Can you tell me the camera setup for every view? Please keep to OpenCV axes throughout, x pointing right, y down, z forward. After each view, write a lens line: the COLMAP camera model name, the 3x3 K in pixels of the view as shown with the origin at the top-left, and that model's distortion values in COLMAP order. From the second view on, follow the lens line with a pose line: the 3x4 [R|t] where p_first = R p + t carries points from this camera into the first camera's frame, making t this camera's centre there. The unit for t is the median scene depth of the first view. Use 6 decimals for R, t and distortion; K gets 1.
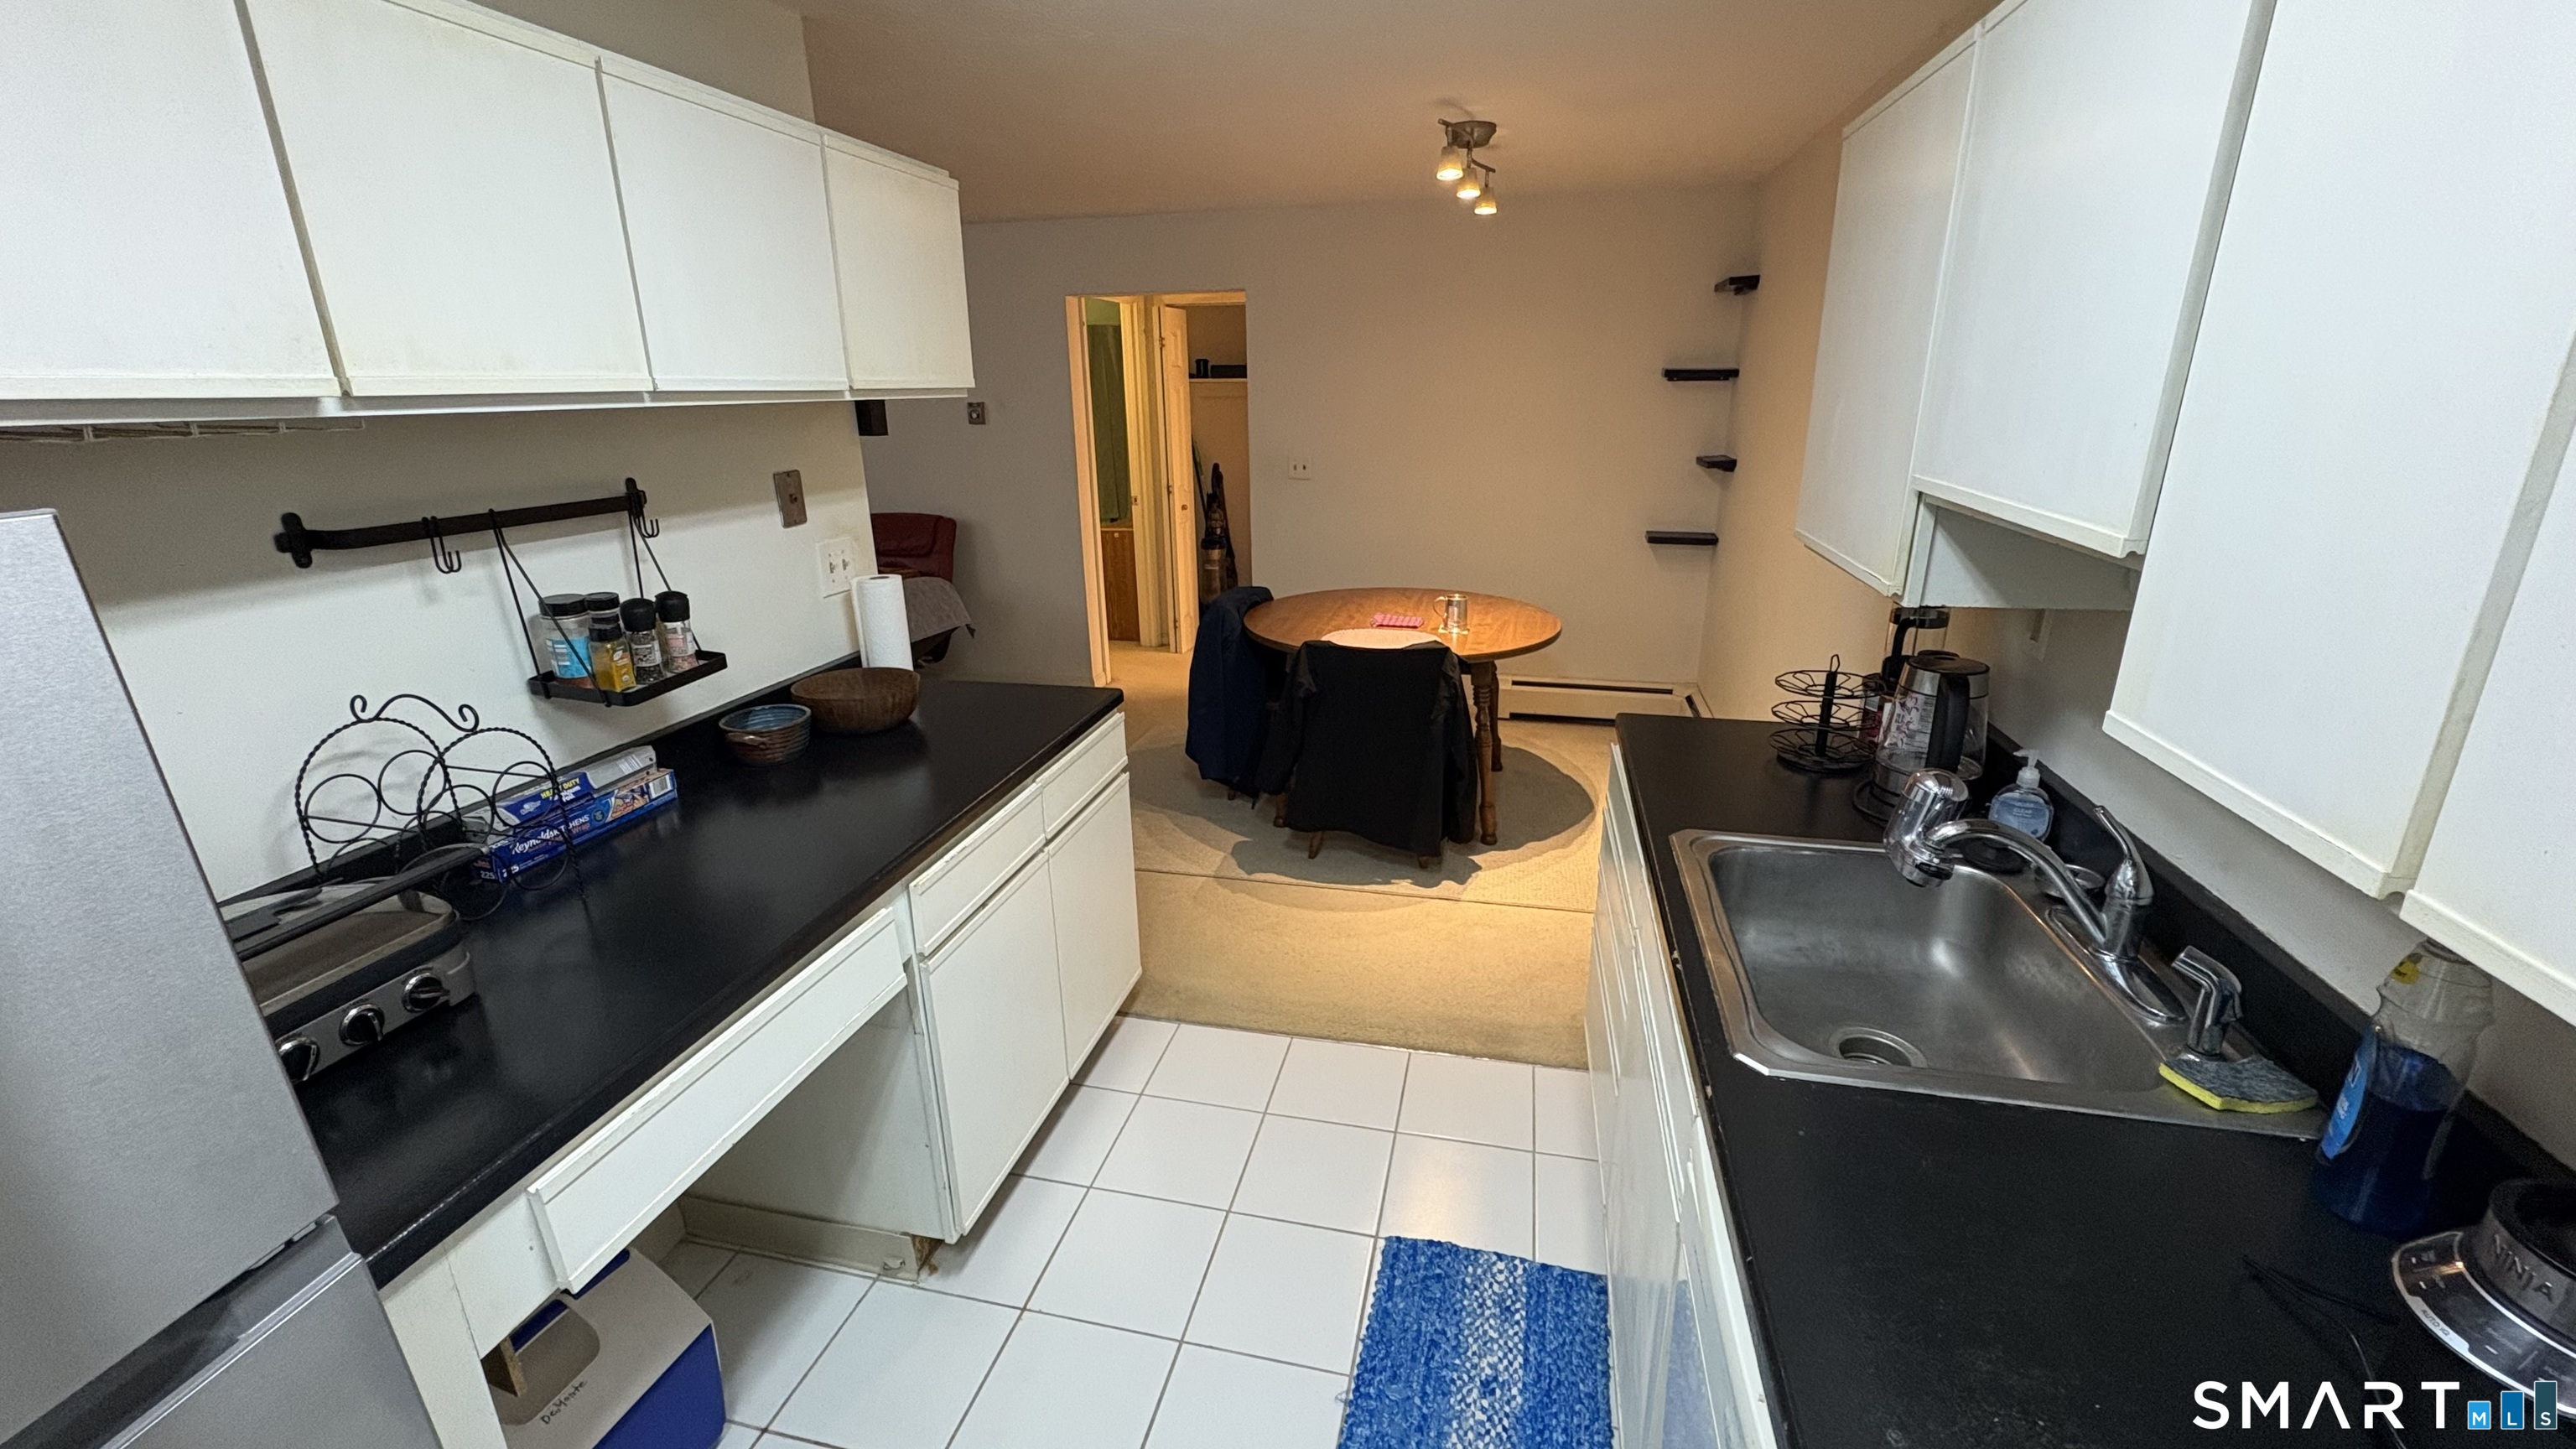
lens RADIAL K [[1021.8, 0, 1292.4], [0, 1021.8, 715.8], [0, 0, 1]] dist [-0.000763, -0.000069]
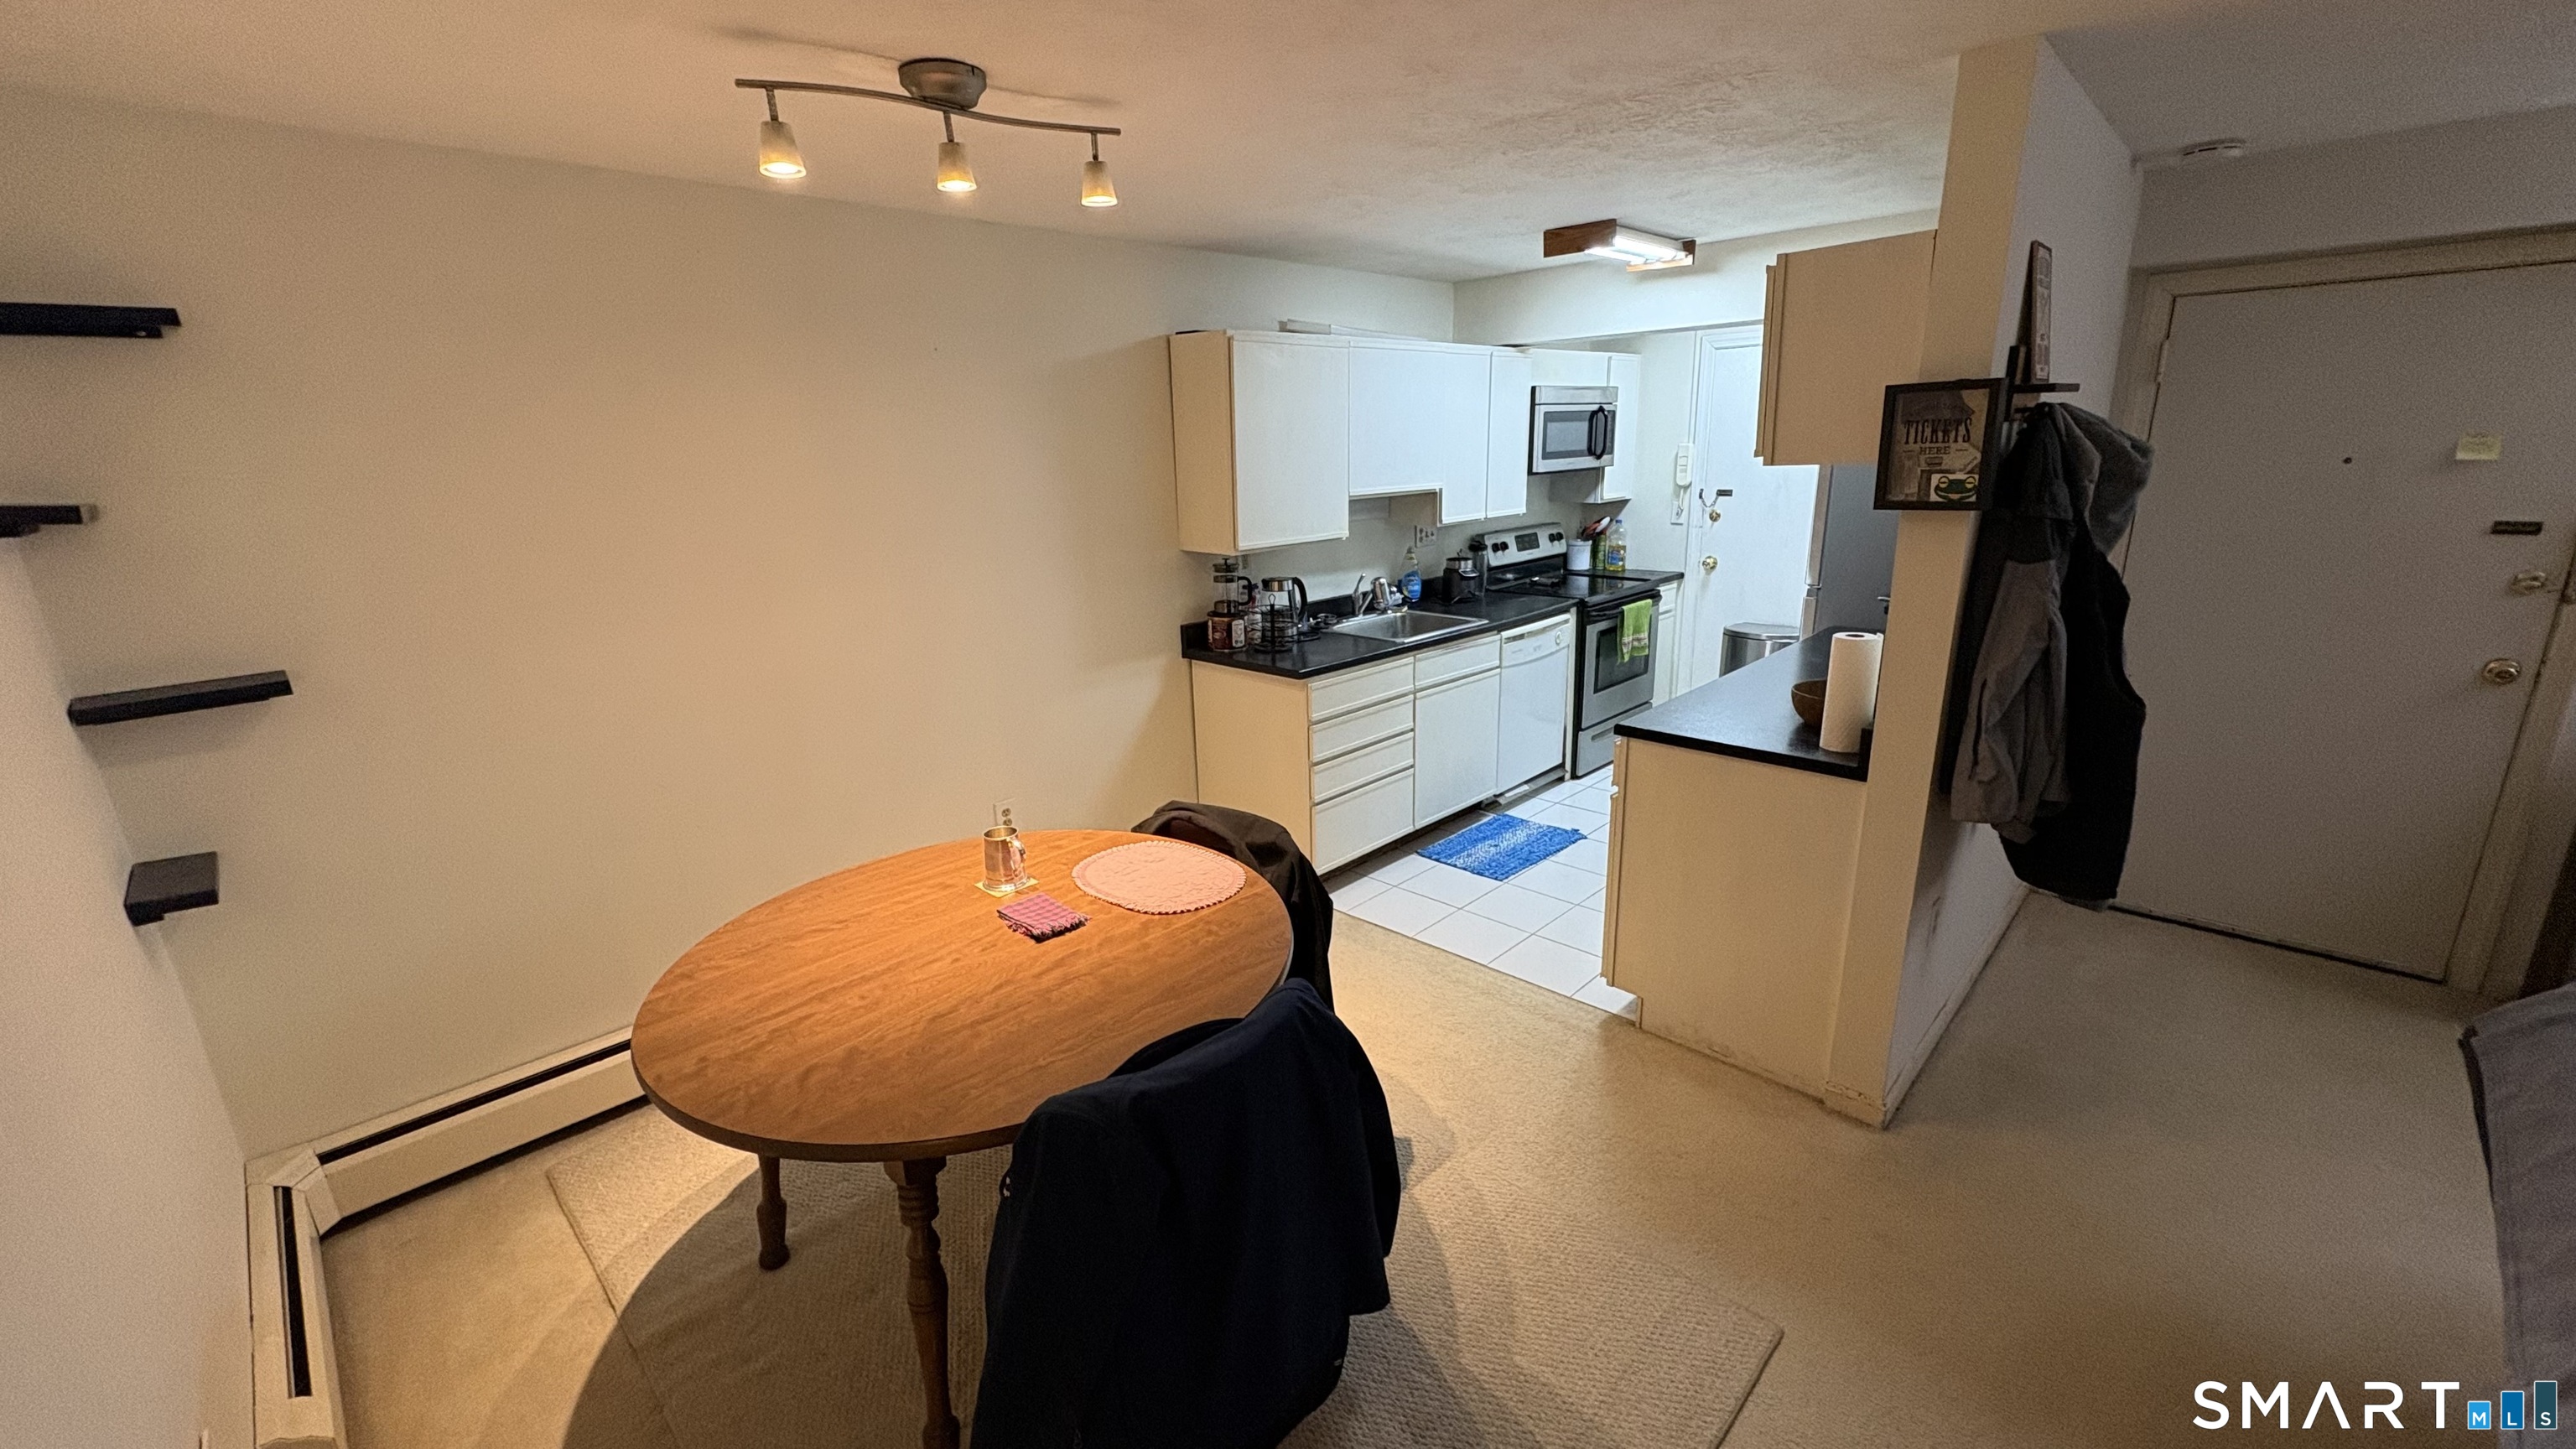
lens RADIAL K [[1021.8, 0, 1276.4], [0, 1021.8, 718.0], [0, 0, 1]] dist [-0.000763, -0.000069]
pose [[-0.849011, -0.103038, 0.518231, -0.570381], [0.202771, 0.842165, 0.499642, -0.892001], [-0.487918, 0.529284, -0.694114, 2.619887]]
